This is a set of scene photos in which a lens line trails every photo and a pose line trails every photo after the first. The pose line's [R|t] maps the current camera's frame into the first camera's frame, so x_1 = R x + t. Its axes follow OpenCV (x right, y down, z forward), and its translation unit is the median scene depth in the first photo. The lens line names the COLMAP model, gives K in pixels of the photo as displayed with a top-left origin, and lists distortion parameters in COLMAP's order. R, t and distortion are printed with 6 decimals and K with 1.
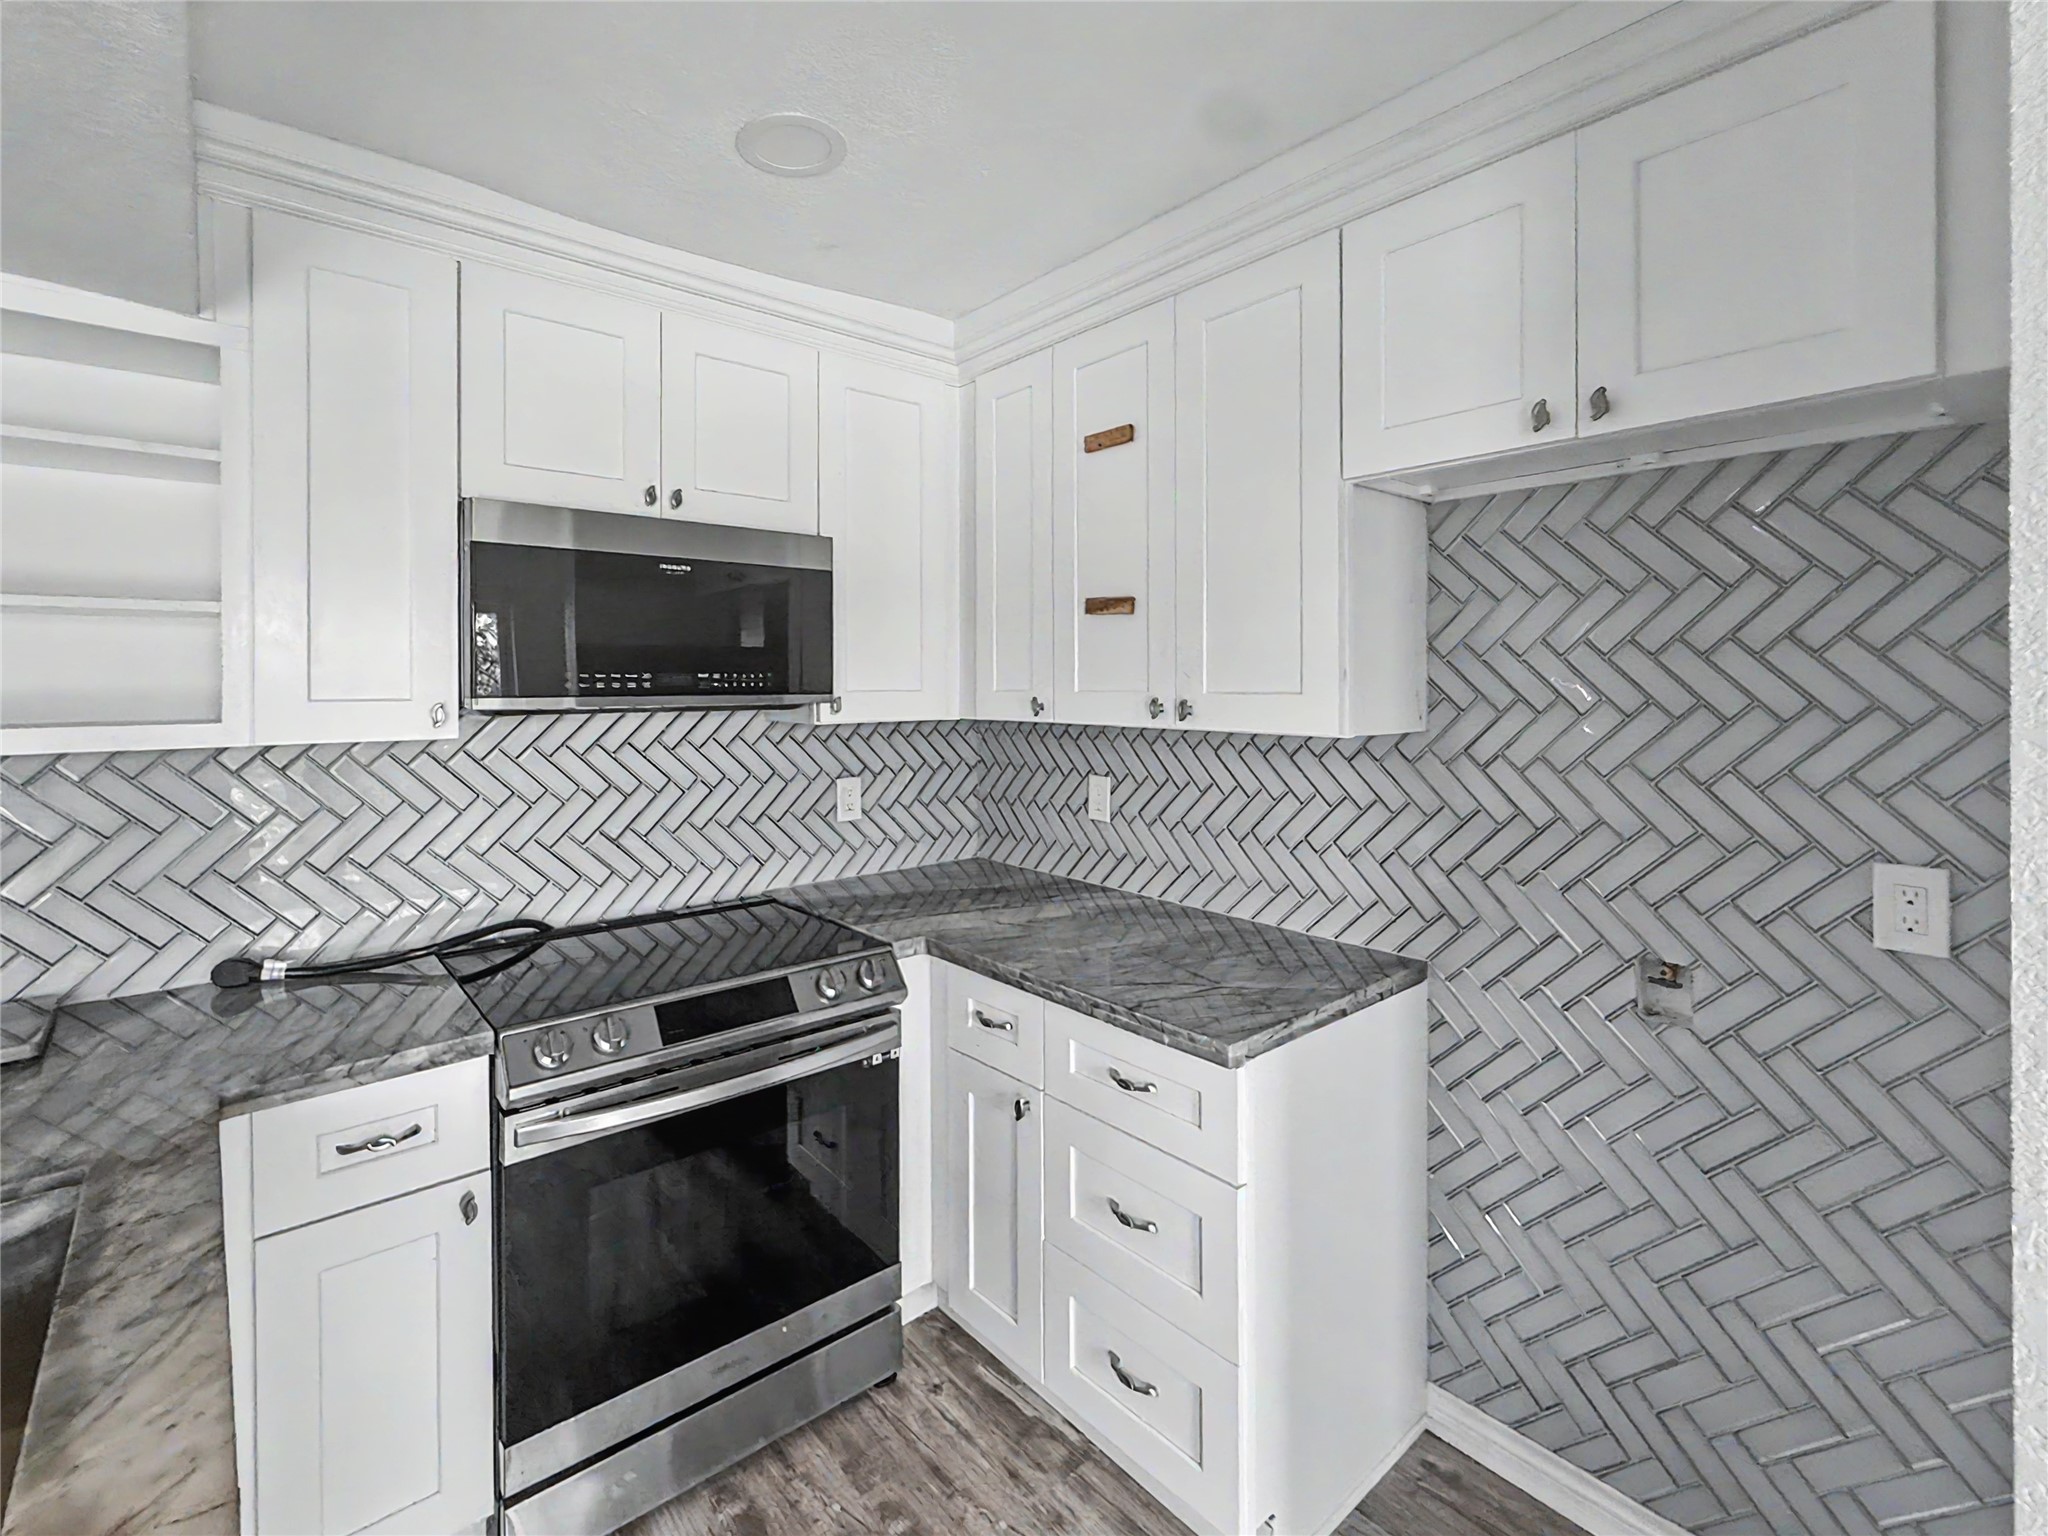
lens RADIAL K [[932.9, 0, 1019.0], [0, 932.9, 676.6], [0, 0, 1]] dist [0.000072, -0.000087]
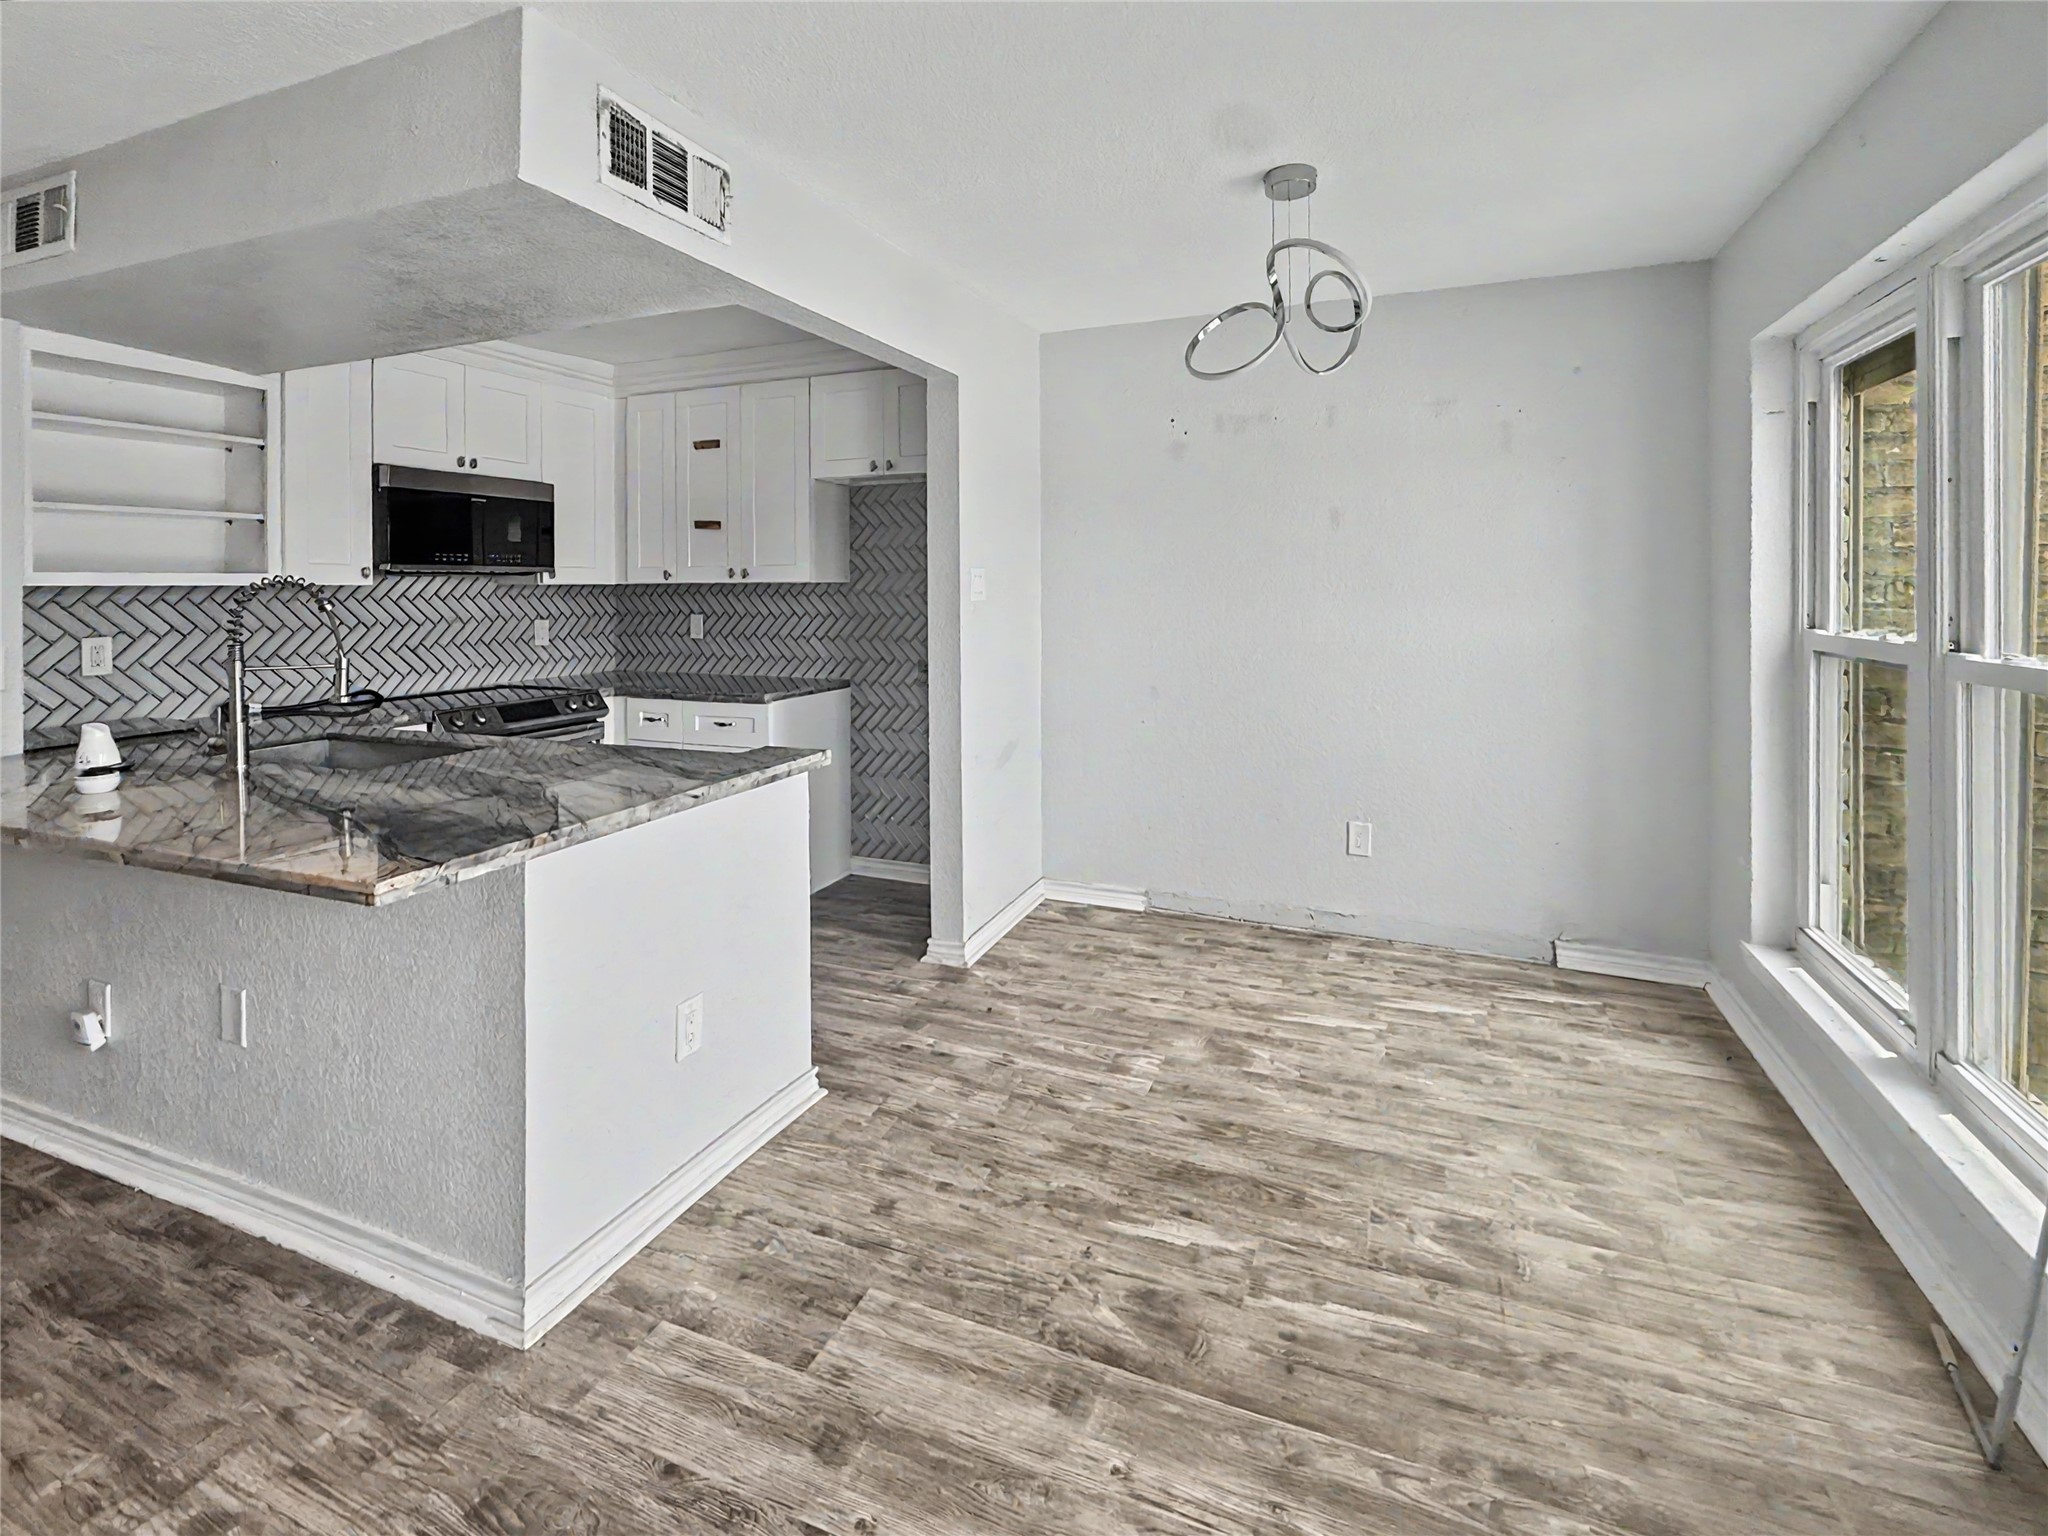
lens RADIAL K [[966.7, 0, 1018.6], [0, 966.7, 594.6], [0, 0, 1]] dist [-0.000263, 0.000030]
pose [[0.892608, -0.006538, 0.450786, -0.244240], [0.000893, 0.999919, 0.012734, 0.049667], [-0.450833, -0.010964, 0.892541, -1.178497]]
